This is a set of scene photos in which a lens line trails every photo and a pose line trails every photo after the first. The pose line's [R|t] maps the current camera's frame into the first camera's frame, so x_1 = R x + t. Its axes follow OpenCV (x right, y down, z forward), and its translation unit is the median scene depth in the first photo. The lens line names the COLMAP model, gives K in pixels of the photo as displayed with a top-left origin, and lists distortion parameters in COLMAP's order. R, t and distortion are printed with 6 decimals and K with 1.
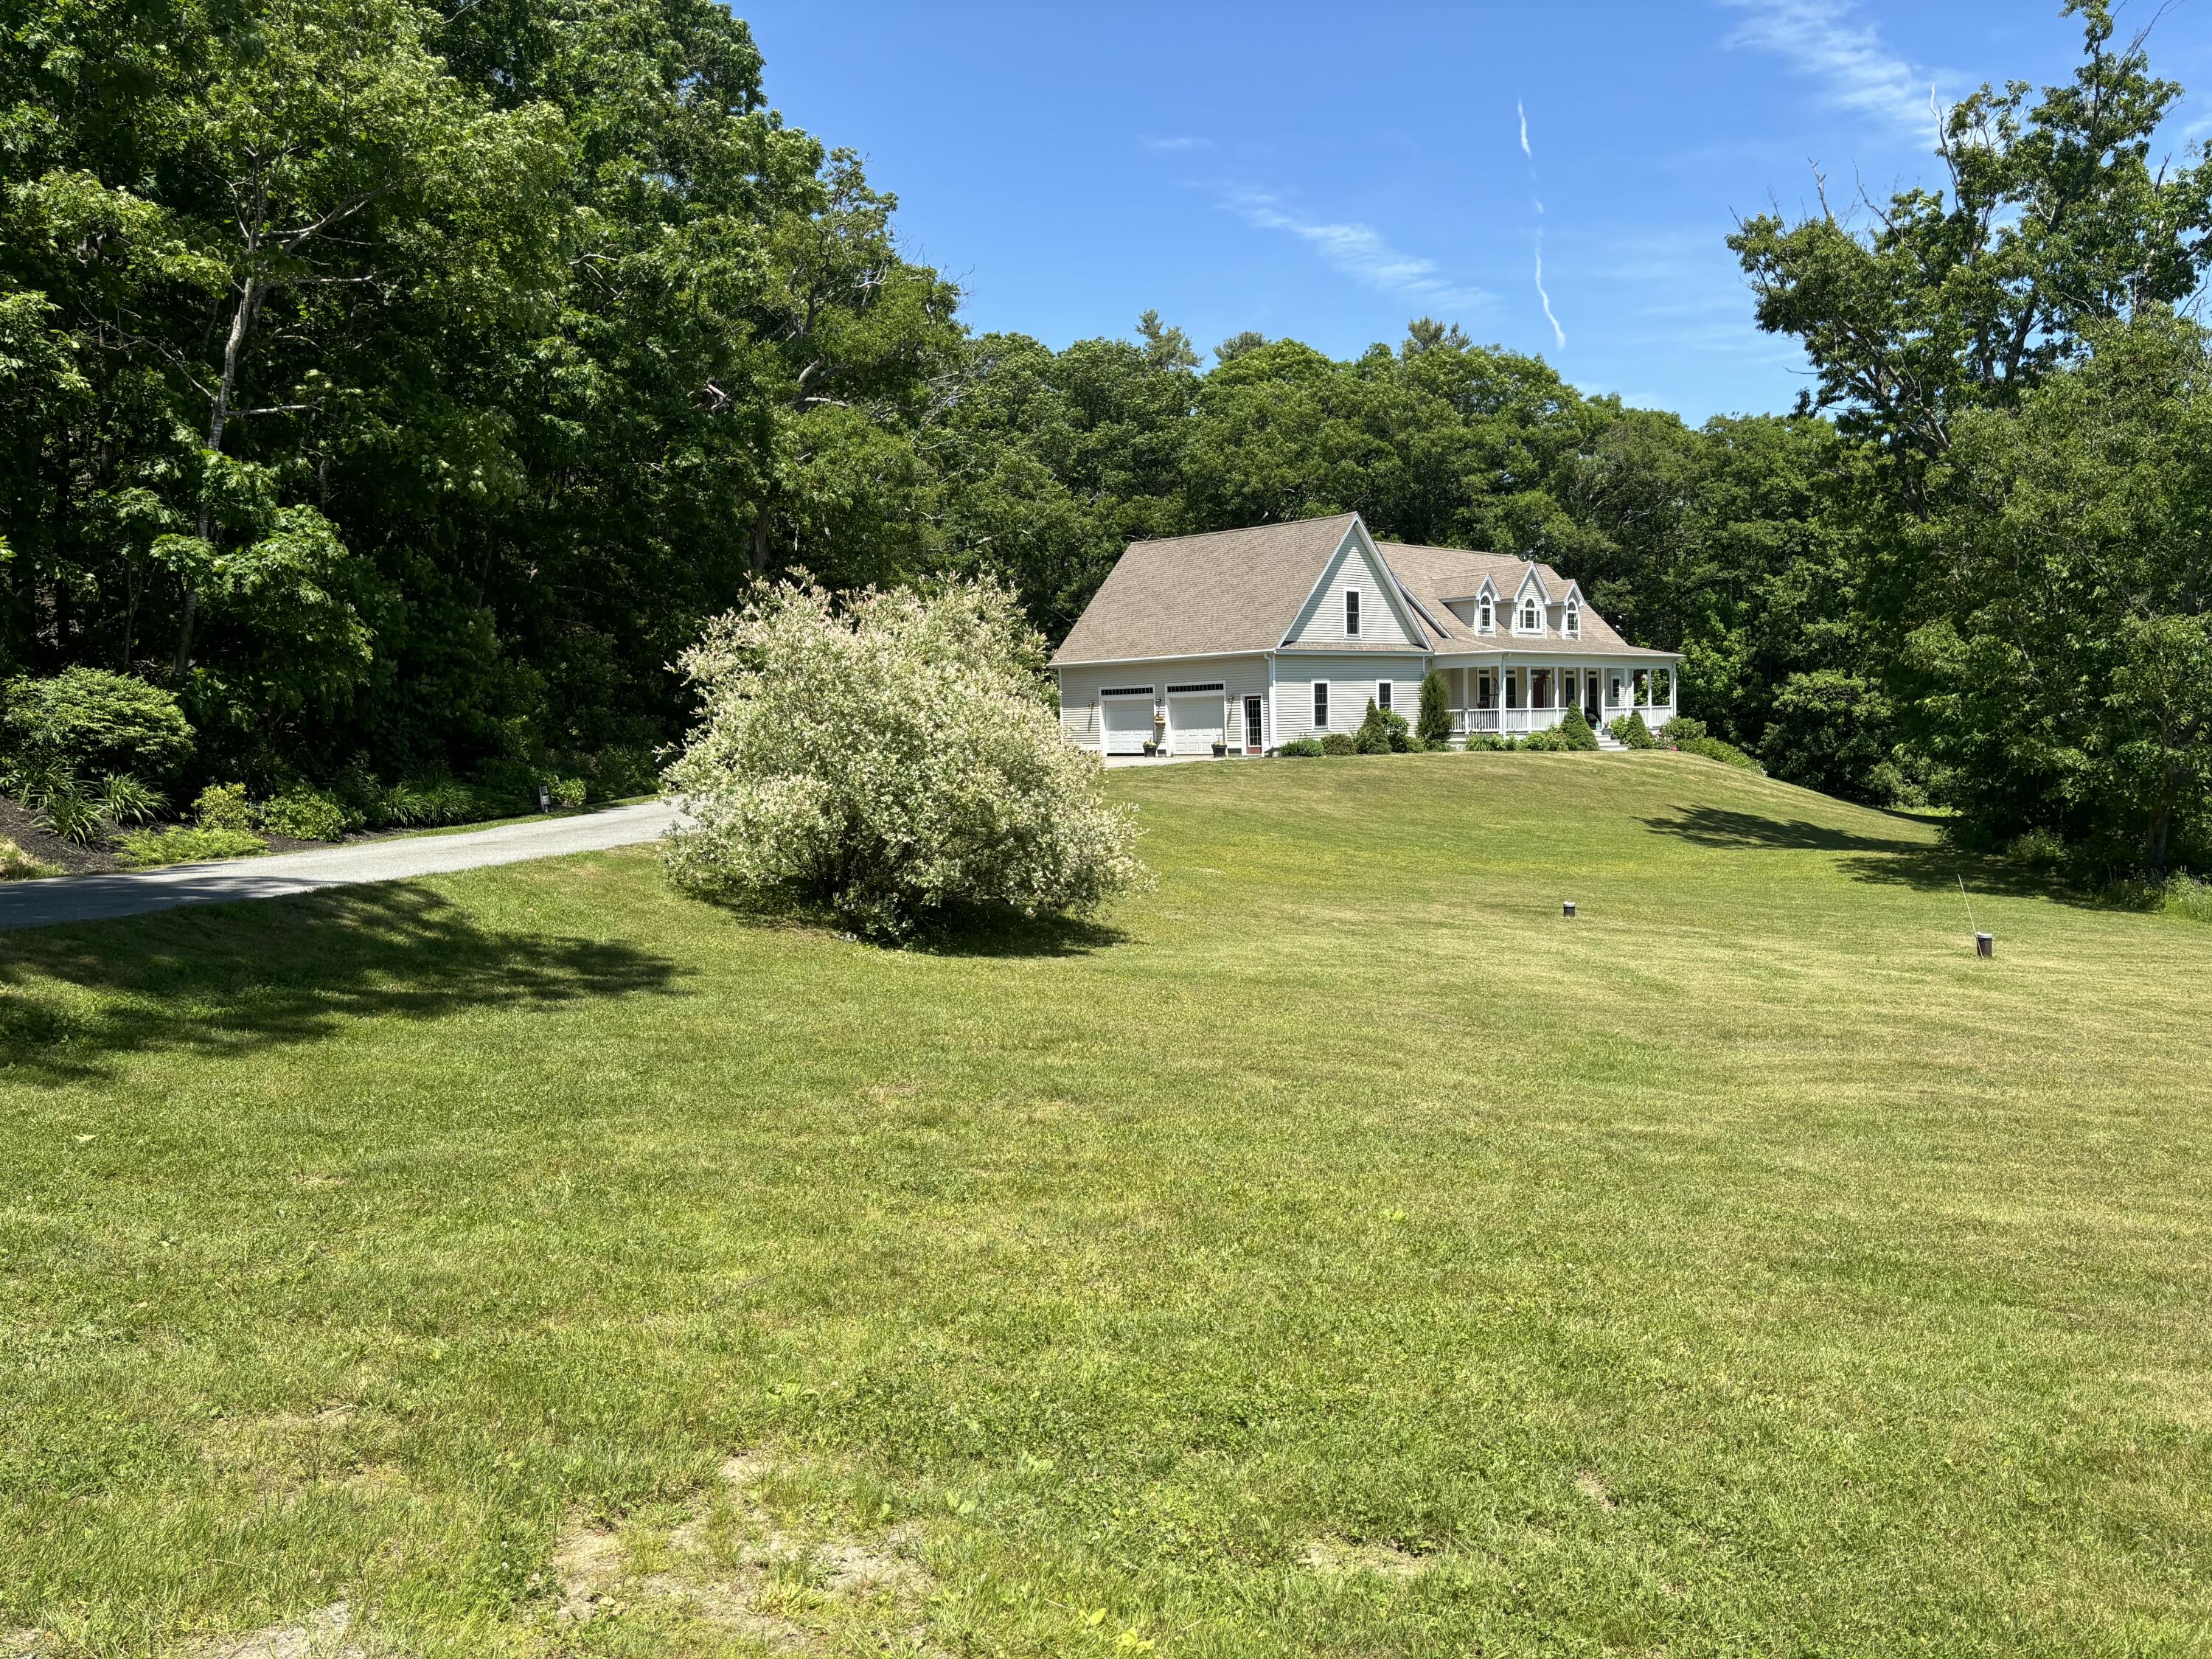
lens RADIAL K [[1684.2, 0, 1102.3], [0, 1684.2, 823.5], [0, 0, 1]] dist [0.052048, -0.061544]
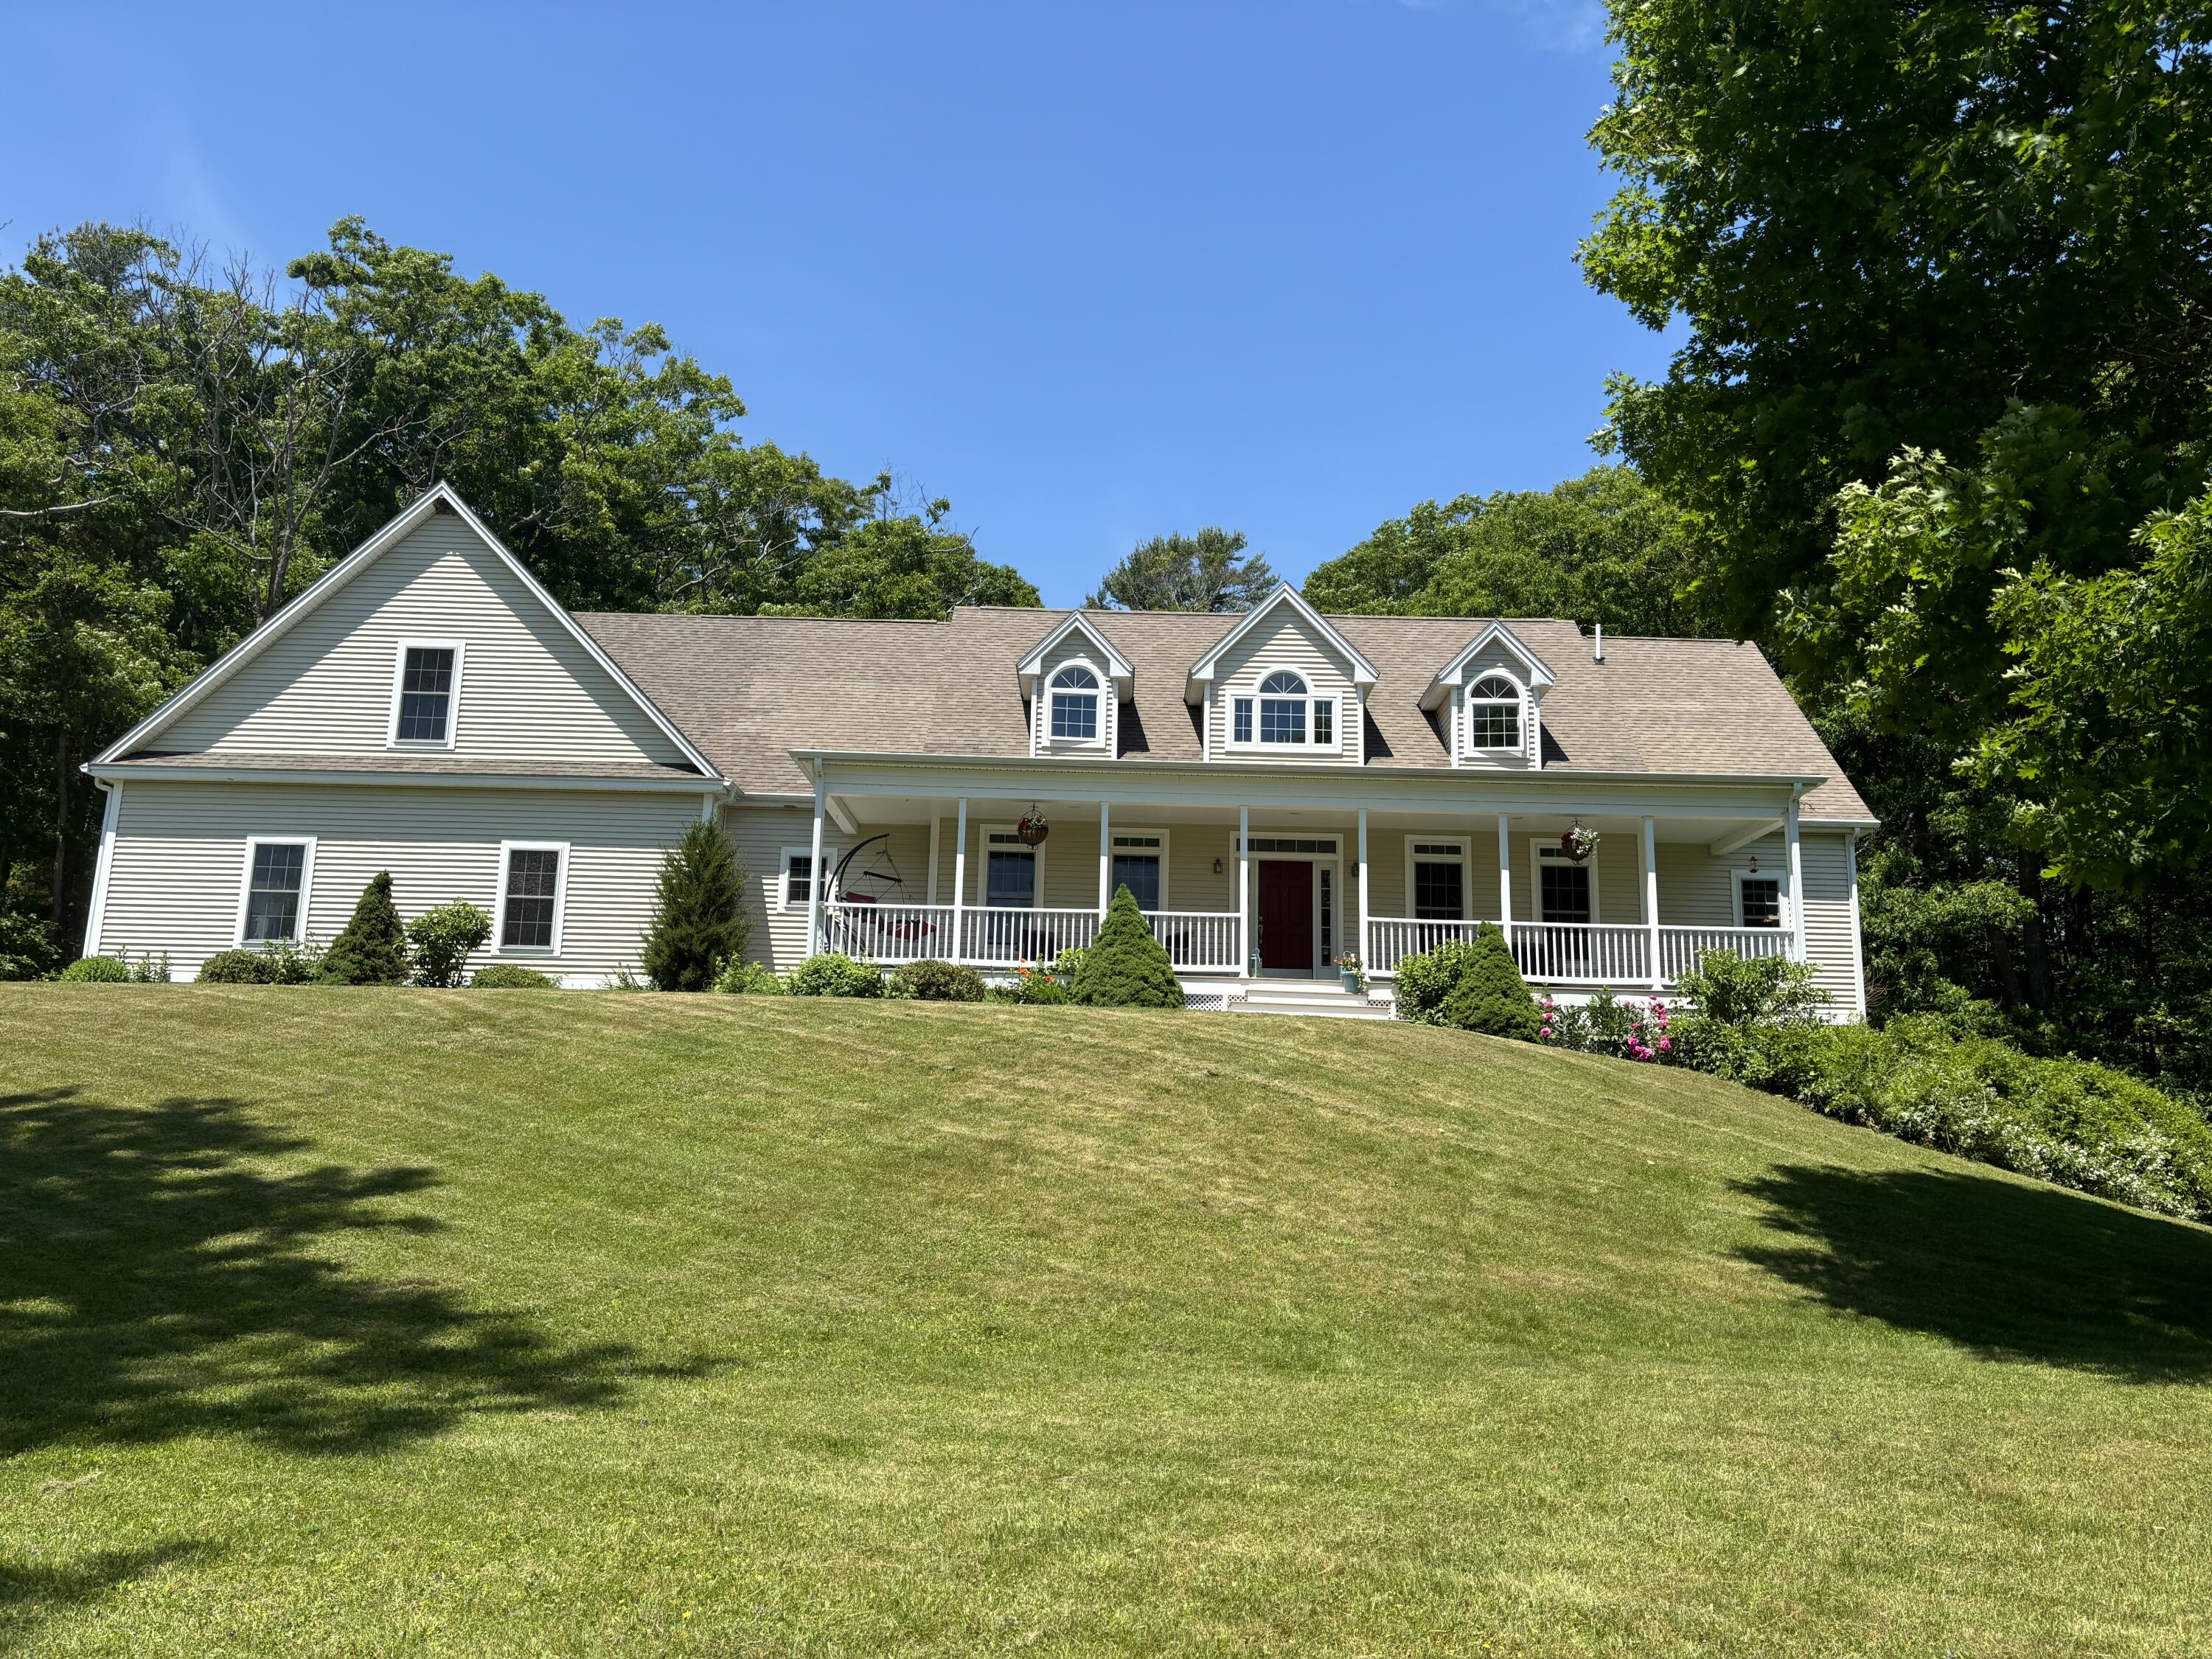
lens RADIAL K [[1684.2, 0, 1139.3], [0, 1684.2, 790.3], [0, 0, 1]] dist [0.052048, -0.061544]
pose [[0.706681, -0.121502, -0.697022, 0.559986], [-0.080408, 0.964971, -0.249733, -0.003123], [0.702948, 0.232527, 0.672157, 0.791478]]
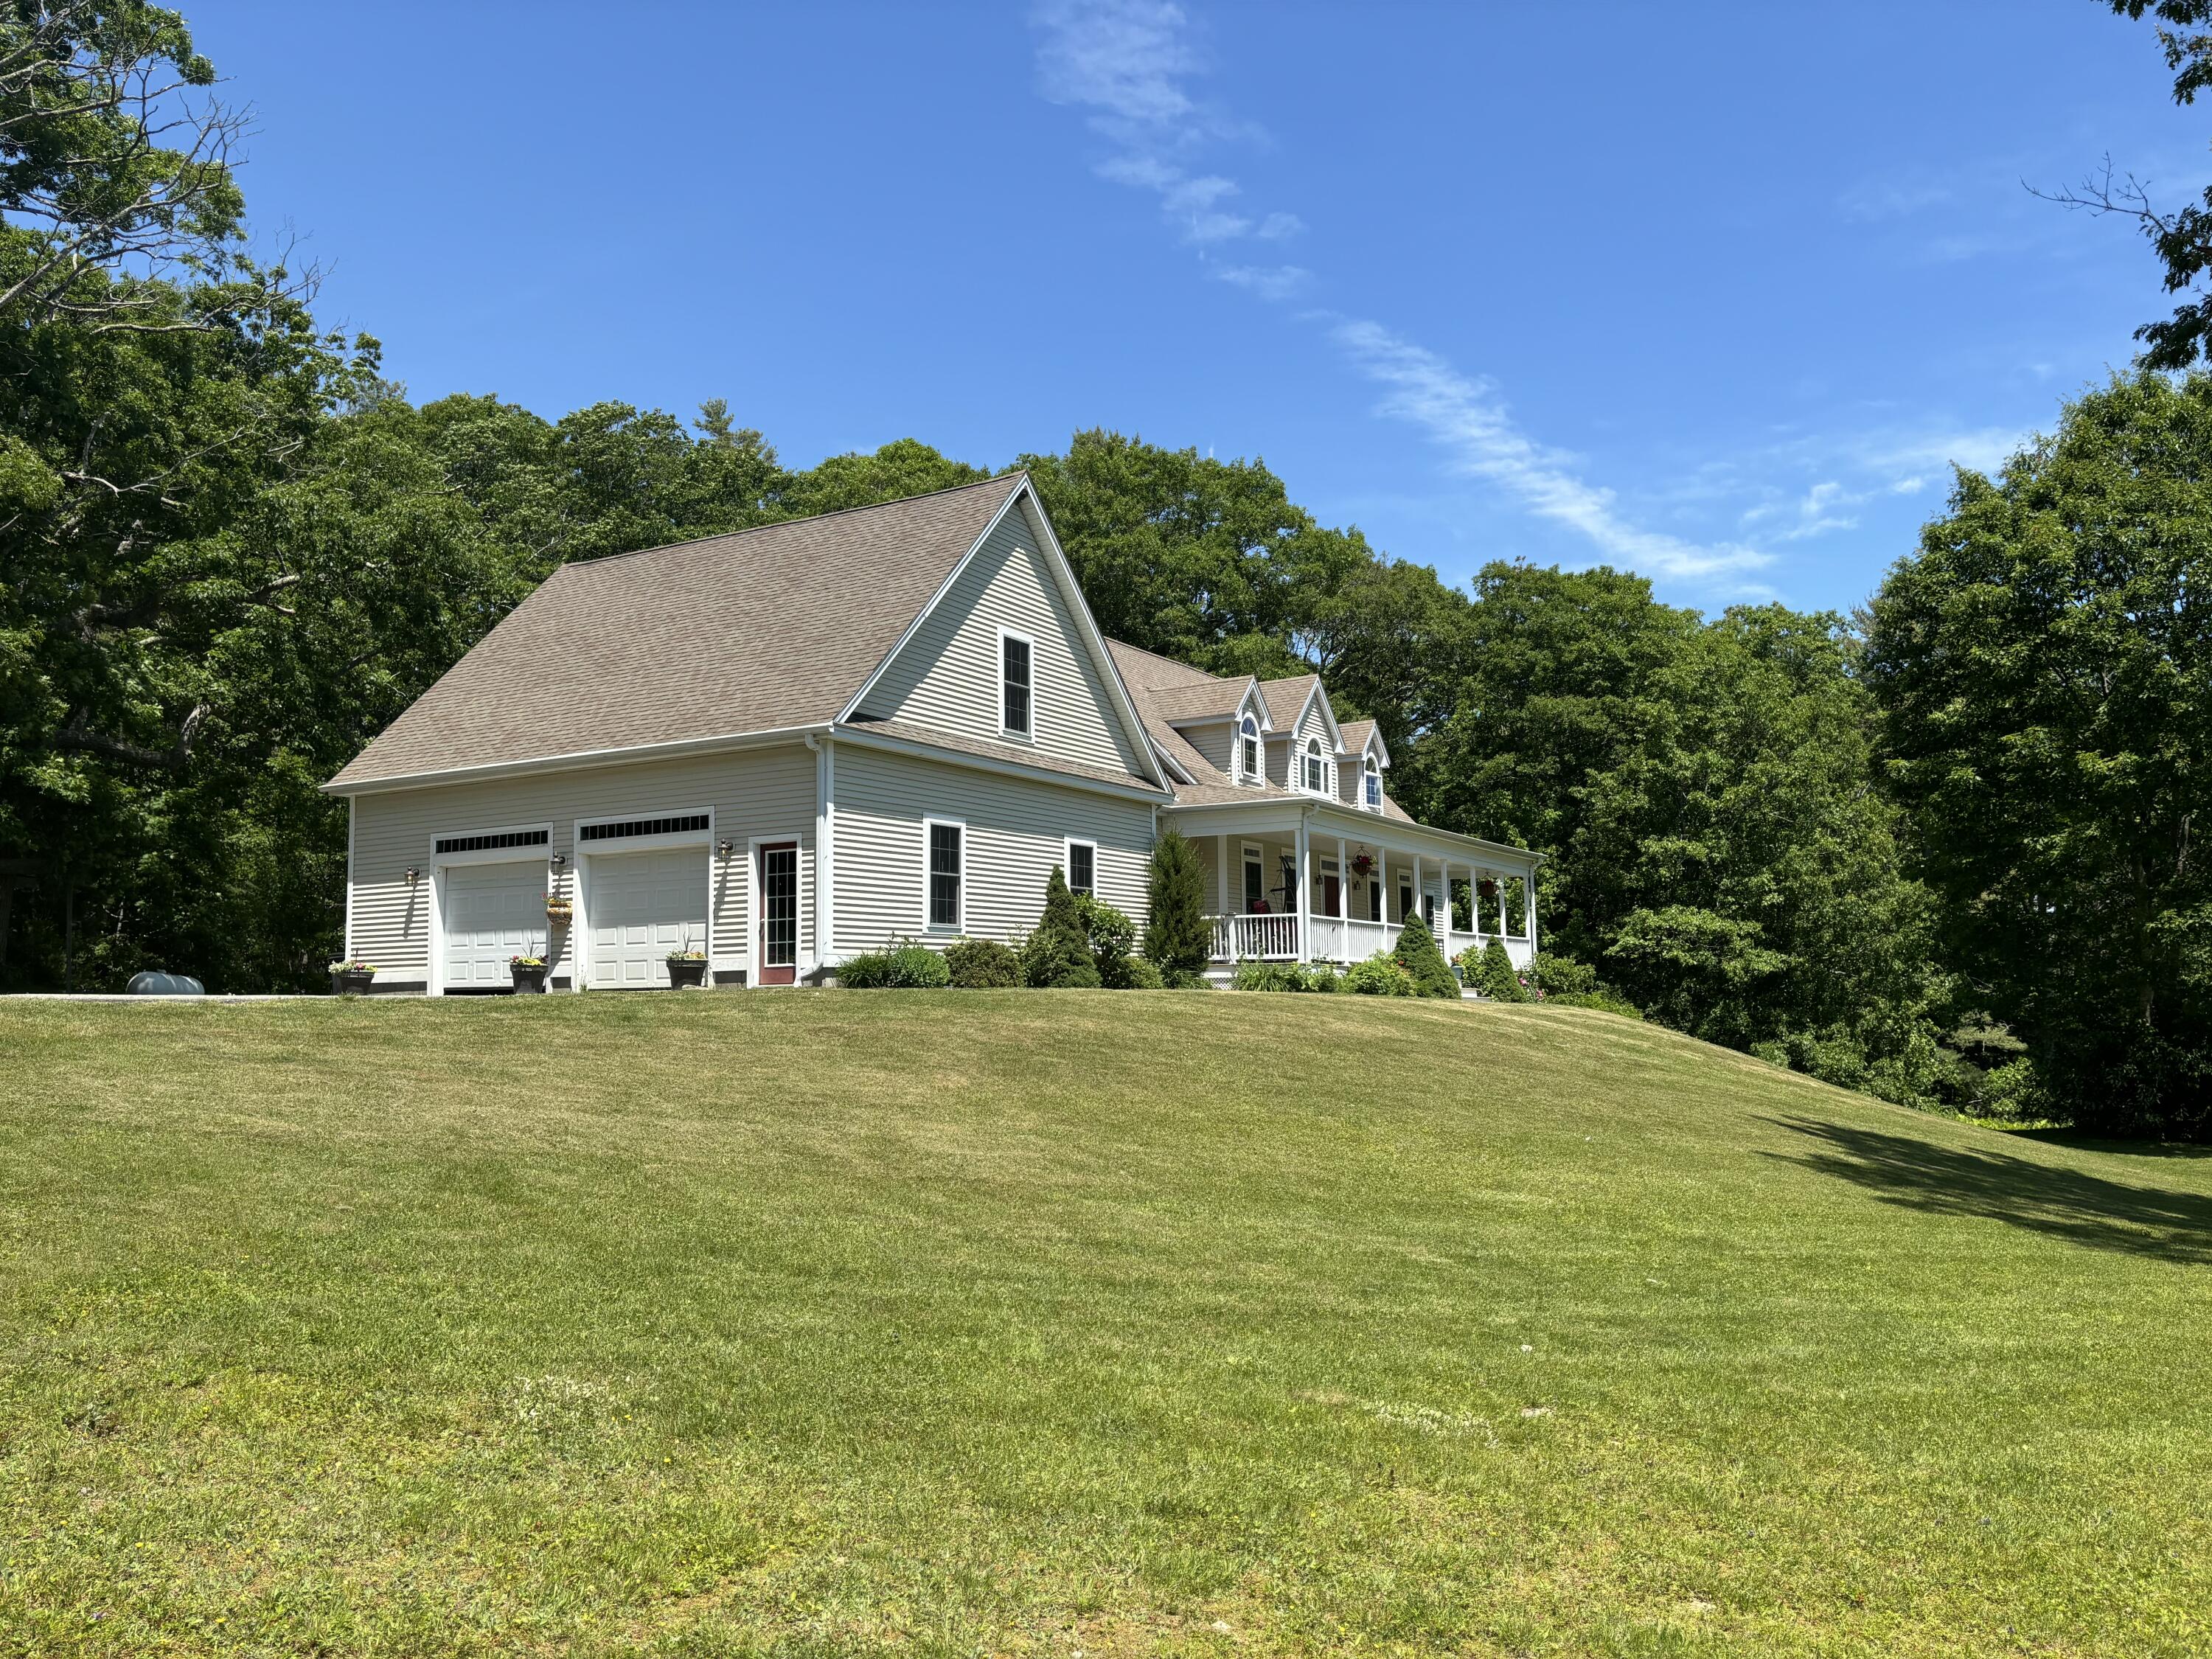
lens RADIAL K [[1684.2, 0, 1125.2], [0, 1684.2, 835.4], [0, 0, 1]] dist [0.052048, -0.061544]
pose [[0.972894, 0.037674, 0.228162, 0.070218], [0.000315, 0.986424, -0.164220, -0.008869], [-0.231252, 0.159841, 0.959674, 0.529306]]
